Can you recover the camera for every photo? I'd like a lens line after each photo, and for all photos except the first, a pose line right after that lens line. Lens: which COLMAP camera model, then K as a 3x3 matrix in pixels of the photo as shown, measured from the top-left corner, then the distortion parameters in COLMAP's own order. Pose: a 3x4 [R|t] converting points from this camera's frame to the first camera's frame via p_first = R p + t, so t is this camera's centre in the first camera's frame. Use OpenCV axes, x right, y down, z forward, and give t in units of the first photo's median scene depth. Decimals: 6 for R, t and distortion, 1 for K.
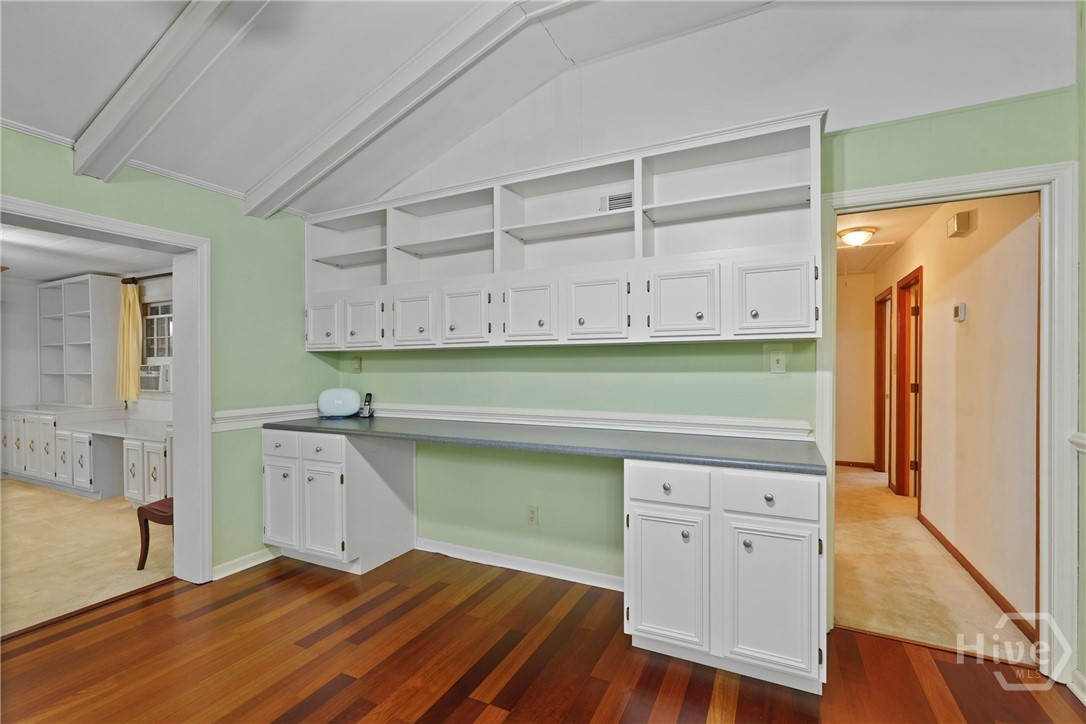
lens RADIAL K [[484.4, 0, 540.2], [0, 484.4, 364.7], [0, 0, 1]] dist [-0.021523, 0.013737]
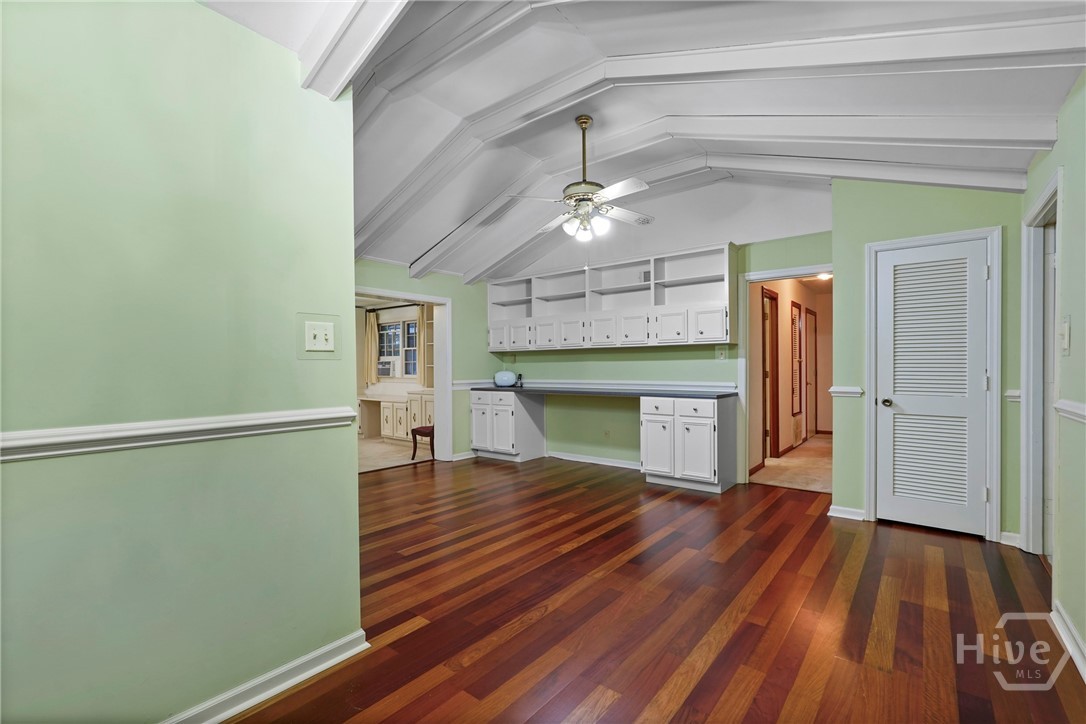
lens RADIAL K [[484.4, 0, 540.2], [0, 484.4, 364.7], [0, 0, 1]] dist [-0.021523, 0.013737]
pose [[0.976536, -0.001872, -0.215344, 0.138468], [0.001067, 0.999992, -0.003856, 0.035328], [0.215350, 0.003536, 0.976531, -0.917418]]
